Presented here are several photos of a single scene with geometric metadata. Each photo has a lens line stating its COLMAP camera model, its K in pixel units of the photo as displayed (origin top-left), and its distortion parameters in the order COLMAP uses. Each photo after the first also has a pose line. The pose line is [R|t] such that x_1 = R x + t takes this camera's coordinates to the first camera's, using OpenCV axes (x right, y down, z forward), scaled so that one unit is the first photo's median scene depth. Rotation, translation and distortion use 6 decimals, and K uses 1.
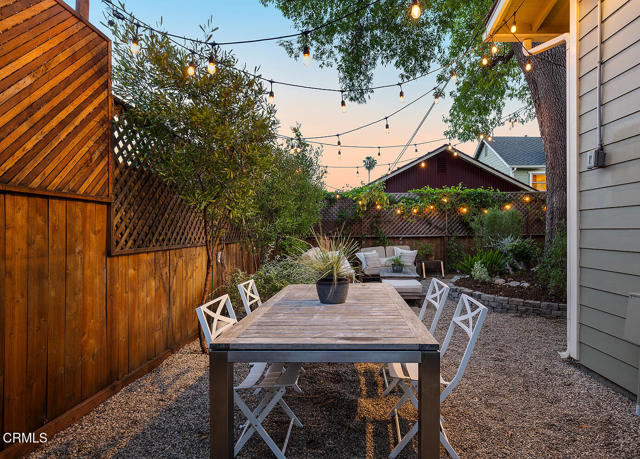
lens RADIAL K [[367.5, 0, 320.0], [0, 367.5, 229.5], [0, 0, 1]] dist [-0.002800, -0.000433]
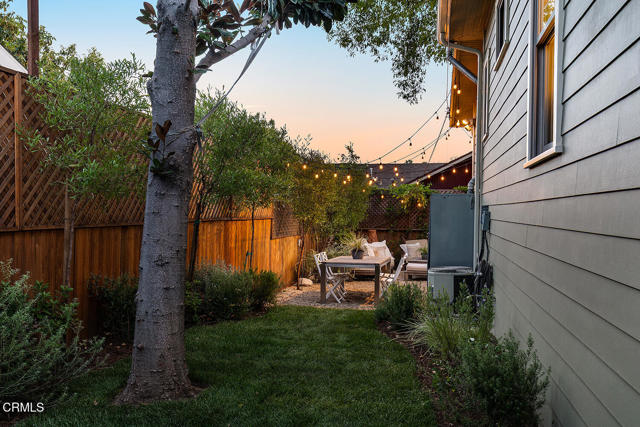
lens RADIAL K [[649.9, 0, 320.0], [0, 649.9, 213.5], [0, 0, 1]] dist [-0.003973, -0.001395]
pose [[0.993140, 0.023795, -0.114487, 0.074561], [-0.022666, 0.999681, 0.011152, -0.045185], [0.114715, -0.008480, 0.993362, -0.951221]]
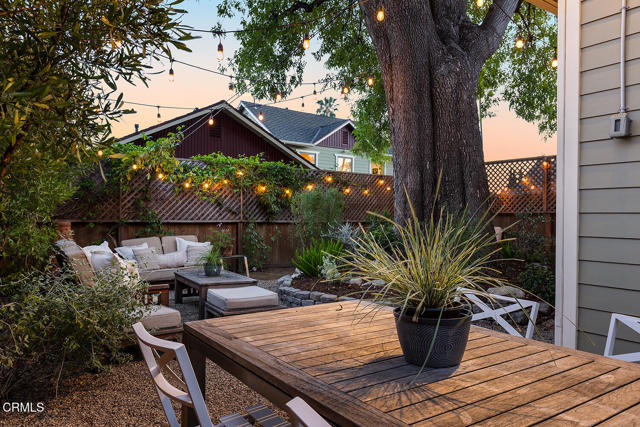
lens RADIAL K [[468.0, 0, 320.0], [0, 468.0, 213.5], [0, 0, 1]] dist [0.007932, 0.001386]
pose [[0.788274, 0.022795, 0.614901, -0.111941], [-0.020692, 0.999730, -0.010535, 0.007021], [-0.614976, -0.004419, 0.788534, 0.163079]]
